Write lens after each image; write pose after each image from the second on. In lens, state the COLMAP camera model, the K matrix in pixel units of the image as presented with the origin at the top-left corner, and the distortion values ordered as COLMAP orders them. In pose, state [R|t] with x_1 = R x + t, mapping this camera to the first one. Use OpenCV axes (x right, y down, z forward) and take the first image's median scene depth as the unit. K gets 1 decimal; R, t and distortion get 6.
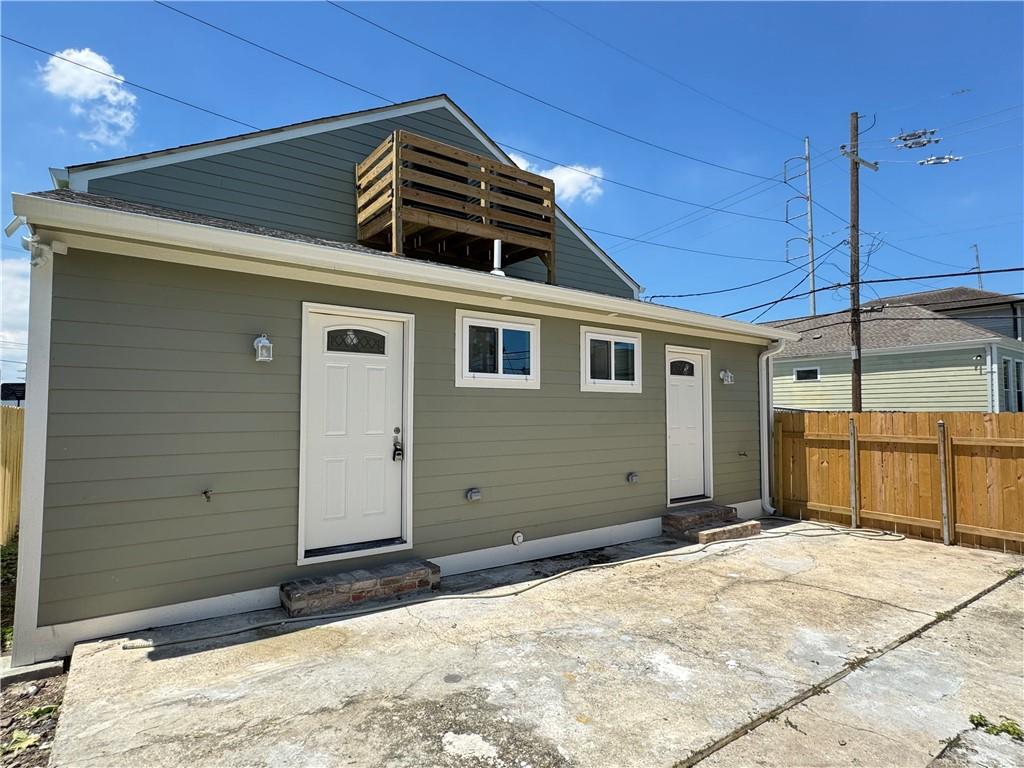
lens RADIAL K [[544.2, 0, 515.5], [0, 544.2, 391.4], [0, 0, 1]] dist [-0.002804, 0.001293]
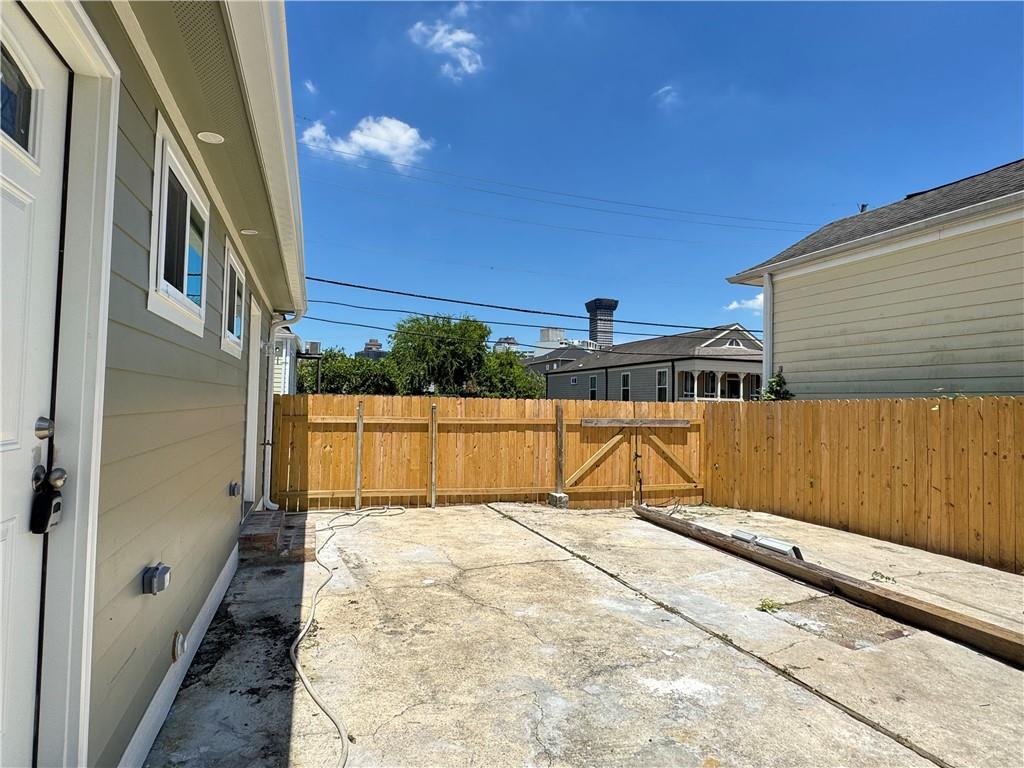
lens RADIAL K [[544.2, 0, 509.2], [0, 544.2, 378.0], [0, 0, 1]] dist [-0.002804, 0.001293]
pose [[0.290274, 0.052518, 0.955502, -0.400470], [-0.060634, 0.997496, -0.036406, 0.038284], [-0.955021, -0.047369, 0.292731, 0.630736]]
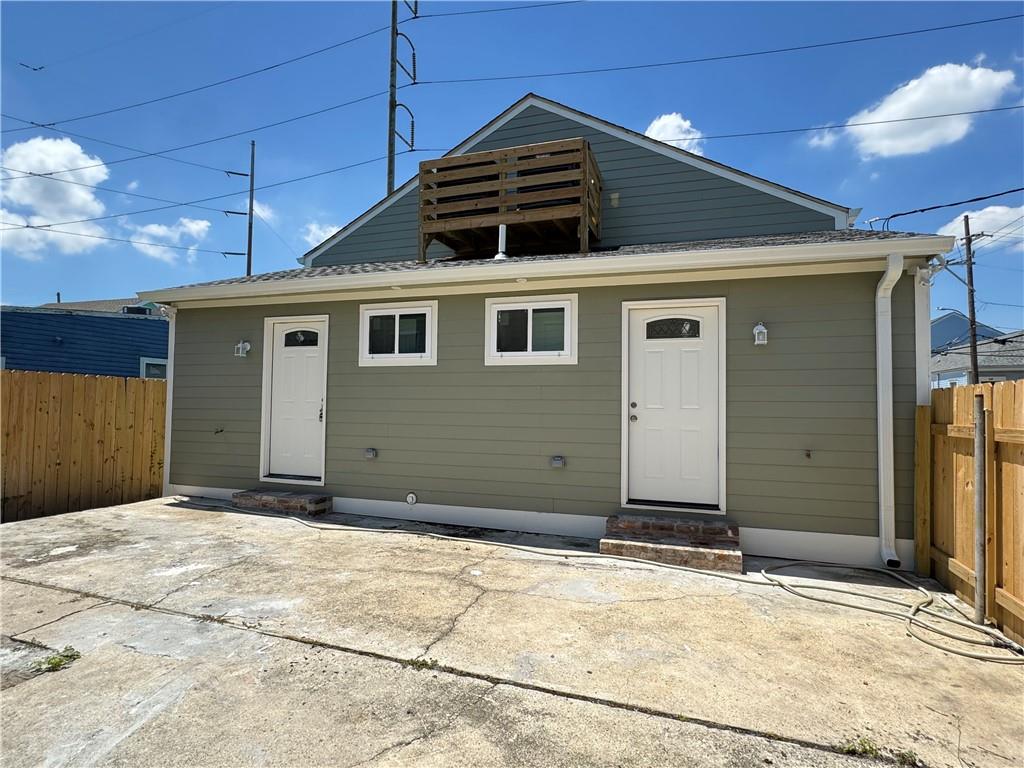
lens RADIAL K [[544.2, 0, 508.8], [0, 544.2, 389.4], [0, 0, 1]] dist [-0.002804, 0.001293]
pose [[0.578087, -0.015679, -0.815824, 1.109698], [0.018179, 0.999815, -0.006334, 0.058557], [0.815772, -0.011169, 0.578265, 0.547609]]
